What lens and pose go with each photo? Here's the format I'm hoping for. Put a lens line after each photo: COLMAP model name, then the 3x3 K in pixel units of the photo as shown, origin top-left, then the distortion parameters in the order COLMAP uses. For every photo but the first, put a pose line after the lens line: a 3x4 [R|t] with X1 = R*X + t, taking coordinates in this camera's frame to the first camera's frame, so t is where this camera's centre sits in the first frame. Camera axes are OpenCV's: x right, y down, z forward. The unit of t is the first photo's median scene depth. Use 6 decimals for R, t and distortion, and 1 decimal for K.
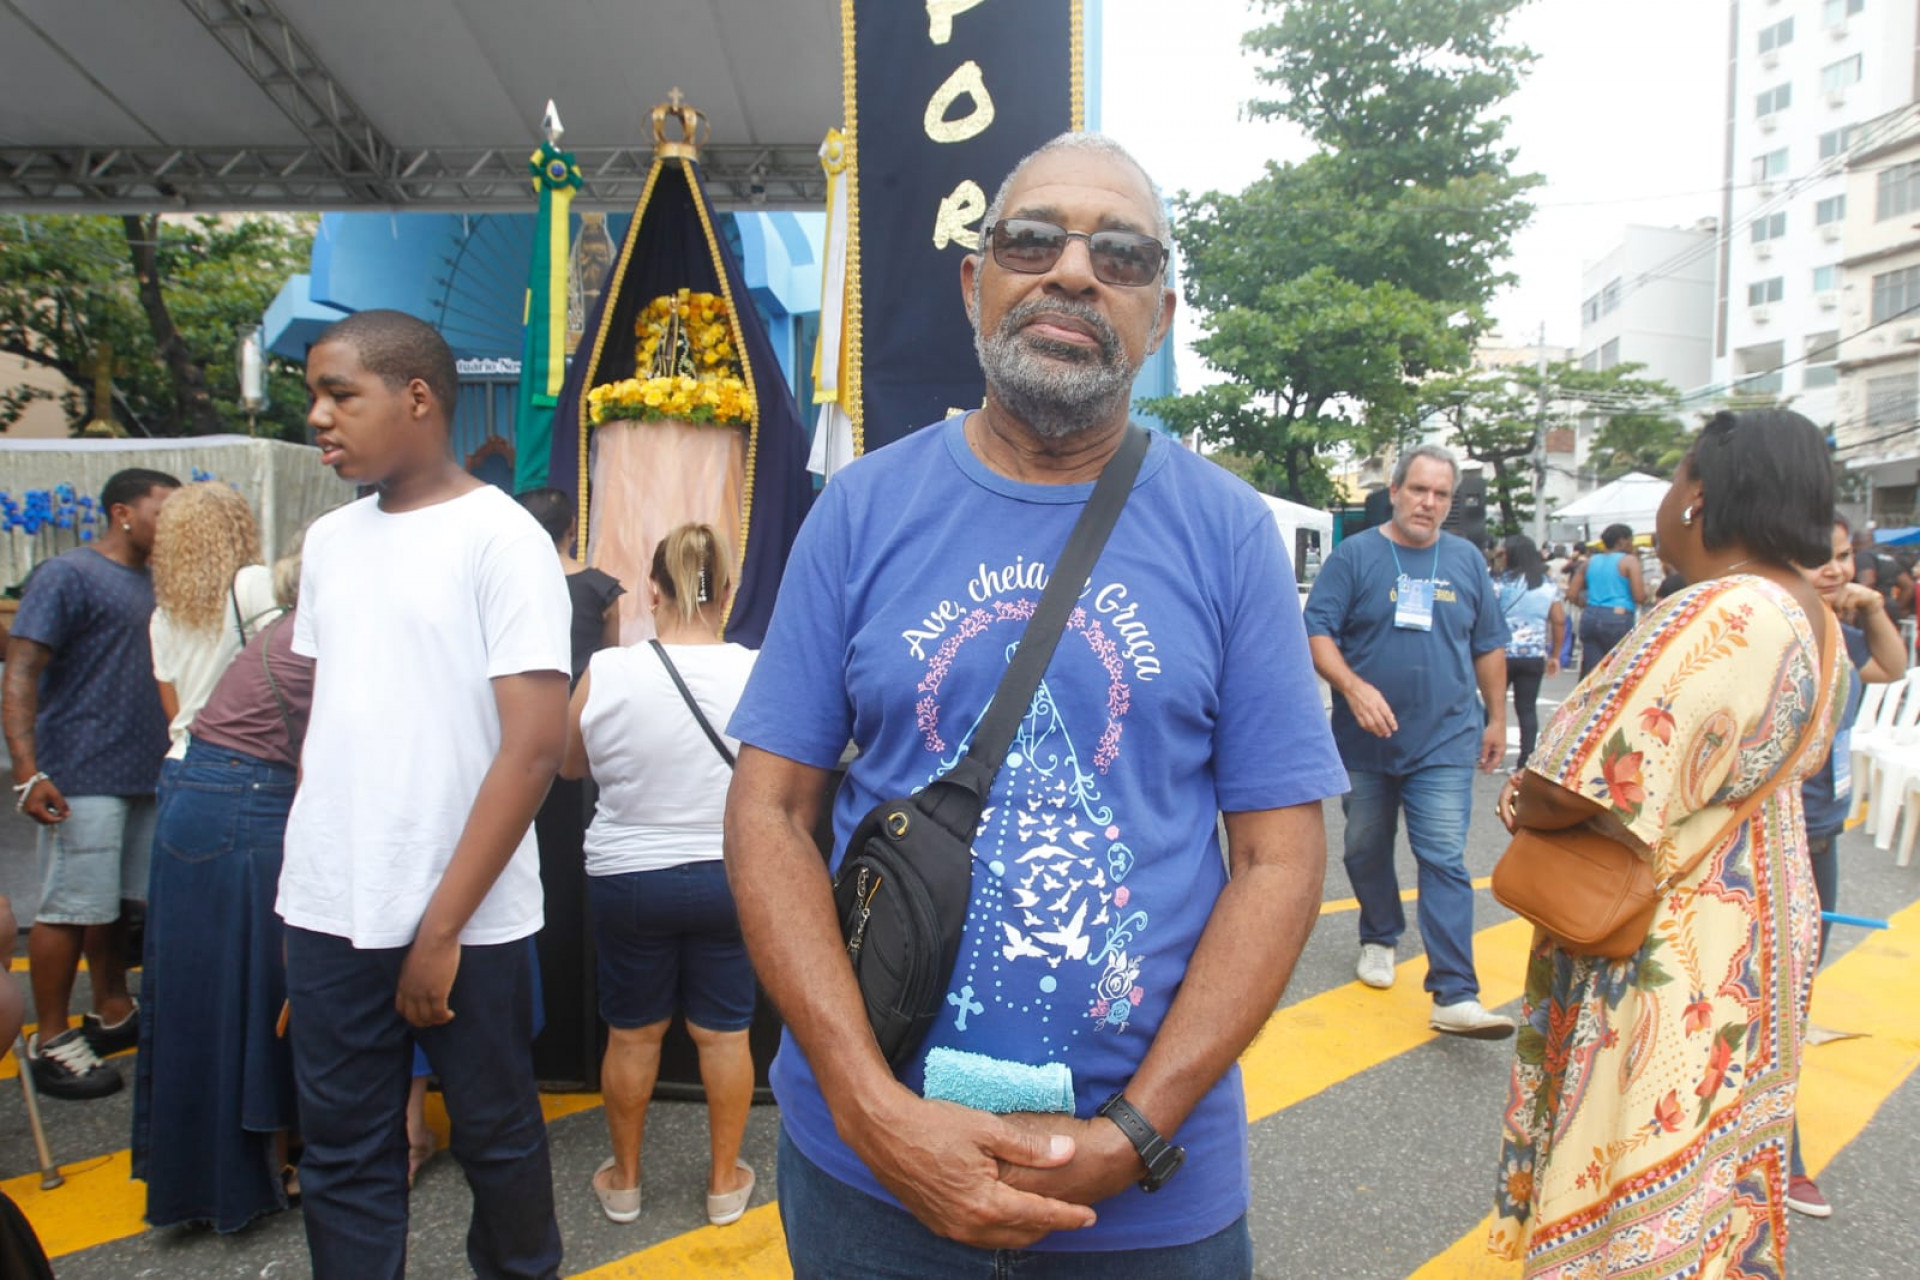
lens RADIAL K [[1111.9, 0, 964.0], [0, 1111.9, 619.2], [0, 0, 1]] dist [-0.057915, 0.021046]
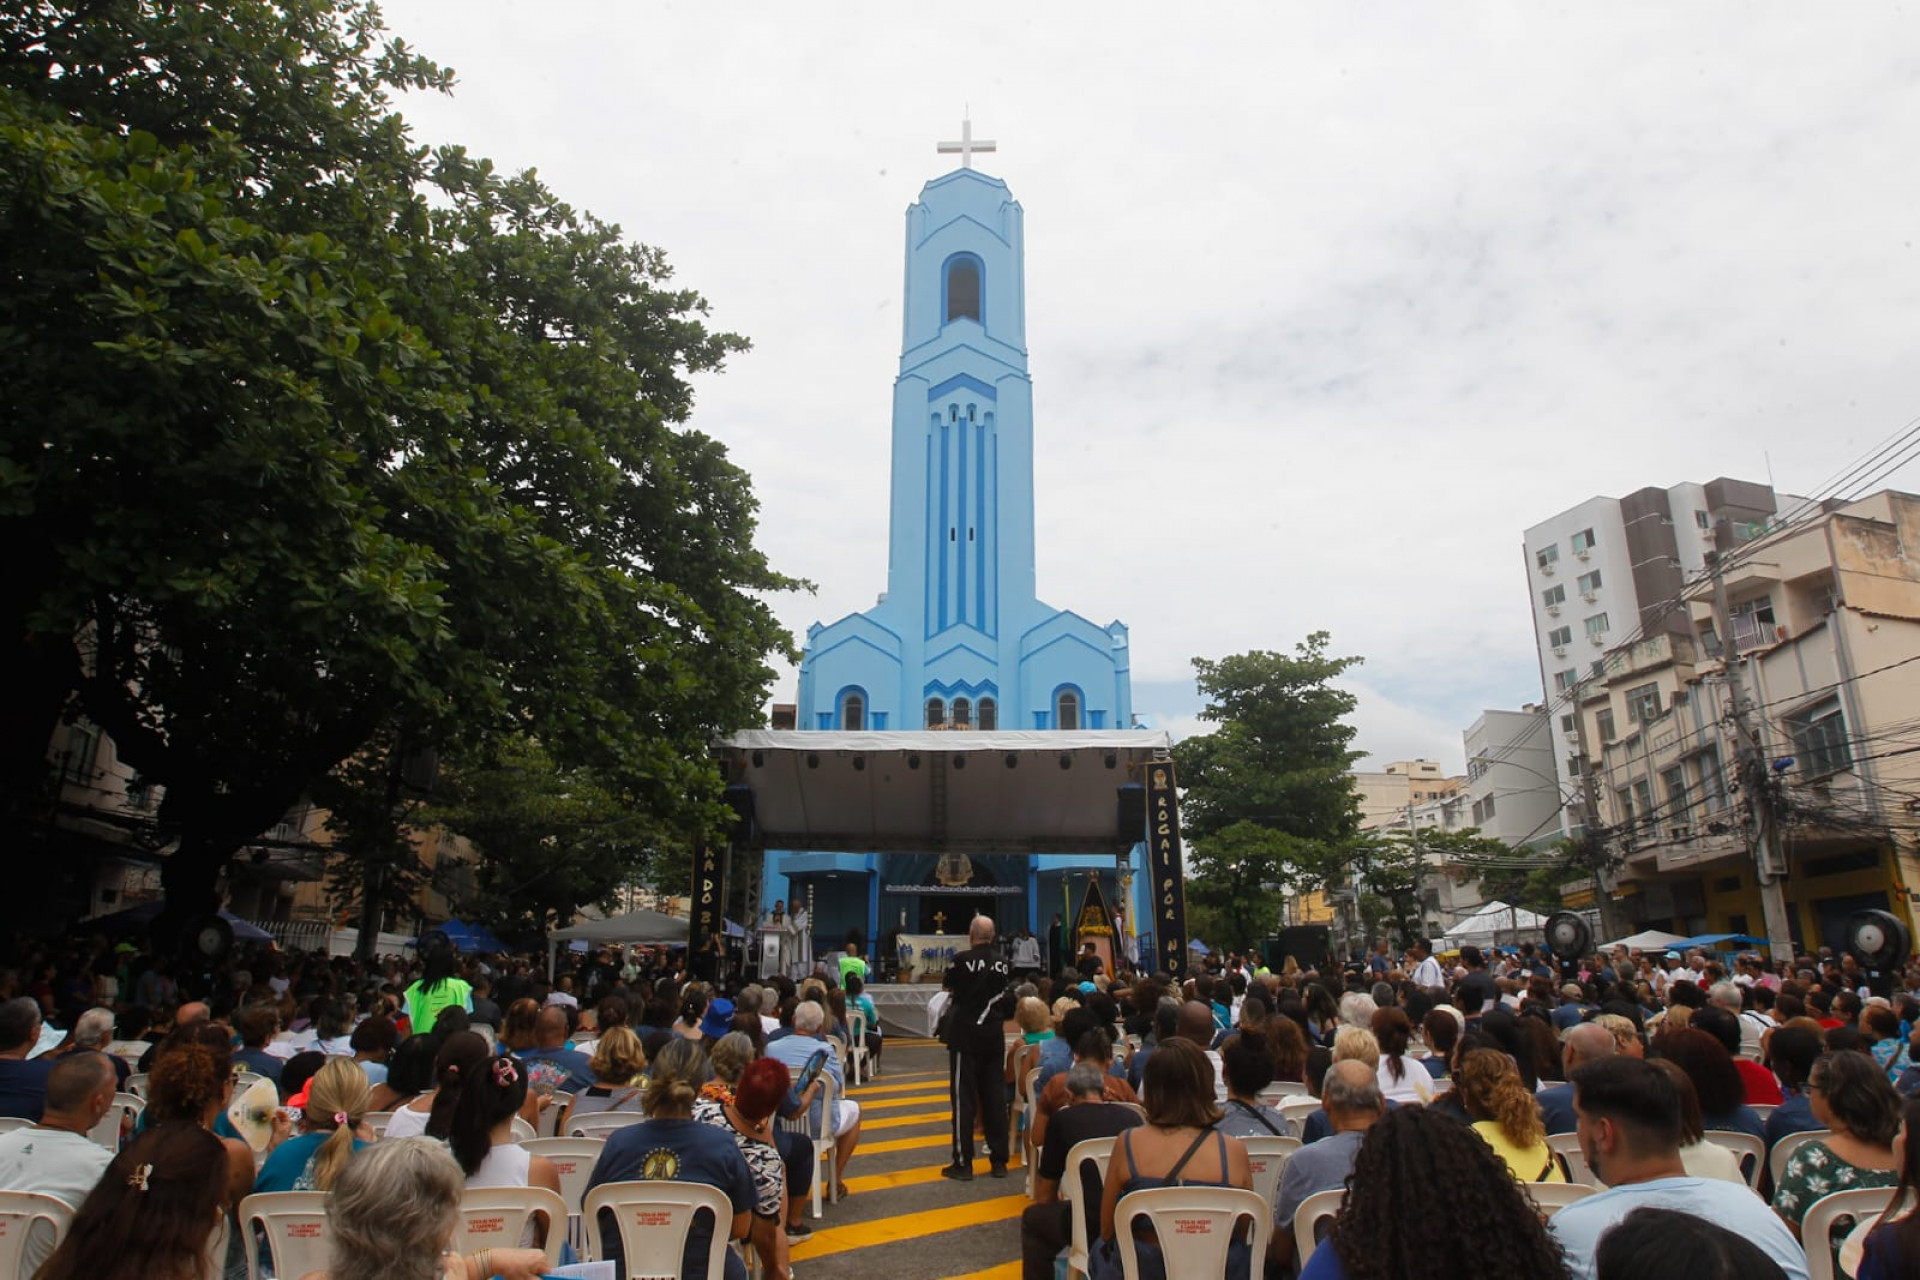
lens RADIAL K [[1133.1, 0, 971.6], [0, 1133.1, 633.5], [0, 0, 1]] dist [-0.060439, 0.034877]
pose [[0.999510, 0.002386, 0.031219, -0.158883], [0.008496, 0.939011, -0.343781, 0.045820], [-0.030135, 0.343878, 0.938531, -0.681658]]
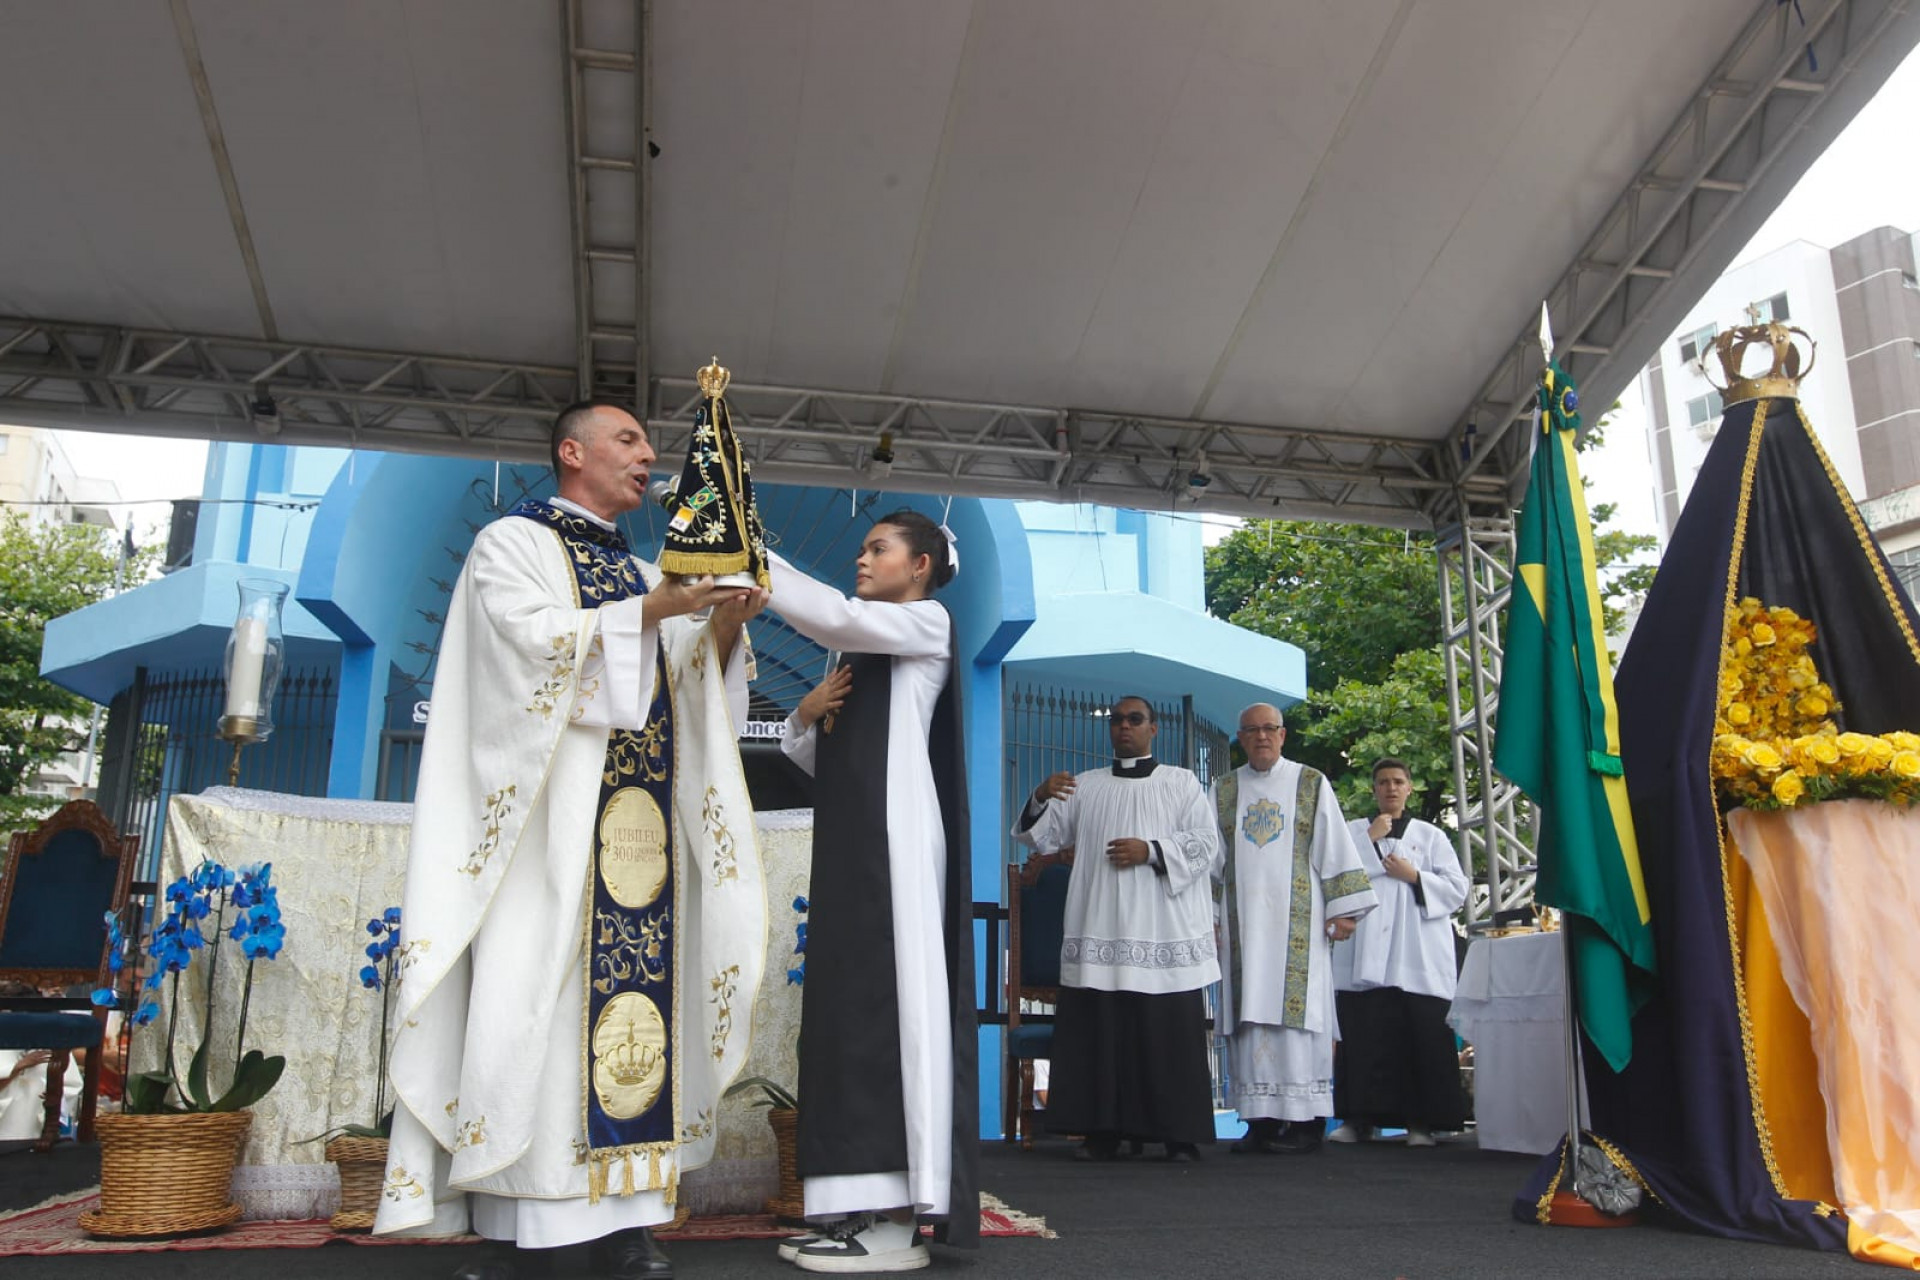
lens RADIAL K [[1481.5, 0, 963.5], [0, 1481.5, 641.7], [0, 0, 1]] dist [-0.029725, 0.002221]
pose [[0.980594, 0.045041, 0.190805, -0.144269], [0.013419, 0.955548, -0.294531, -0.006066], [-0.195589, 0.291376, 0.936400, 0.053329]]
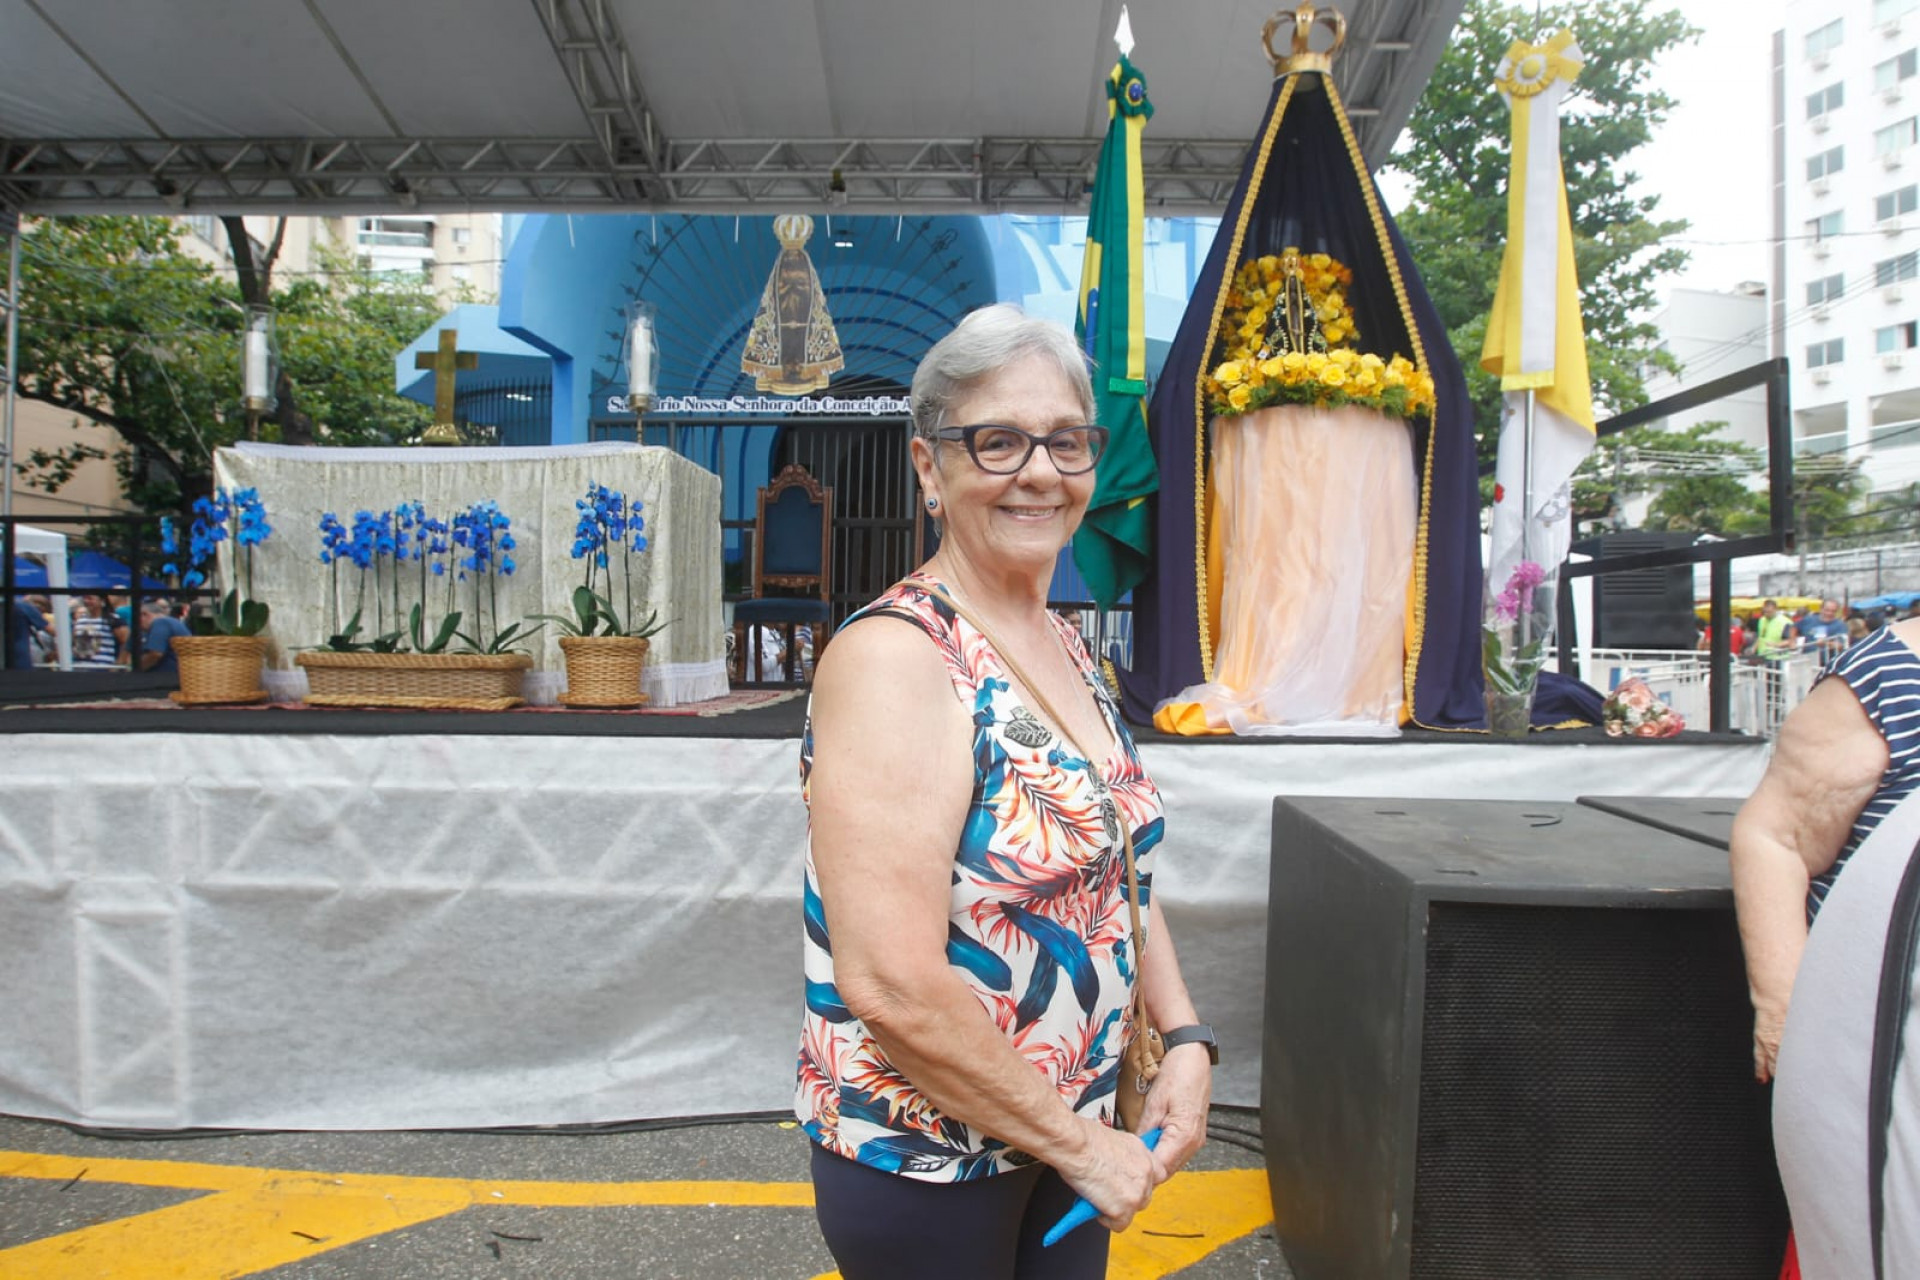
lens RADIAL K [[1117.5, 0, 964.2], [0, 1117.5, 631.4], [0, 0, 1]] dist [-0.061744, 0.024578]
pose [[0.999996, -0.002077, 0.001654, -0.082501], [0.002160, 0.998647, -0.051956, 0.001597], [-0.001544, 0.051960, 0.998648, 0.040748]]
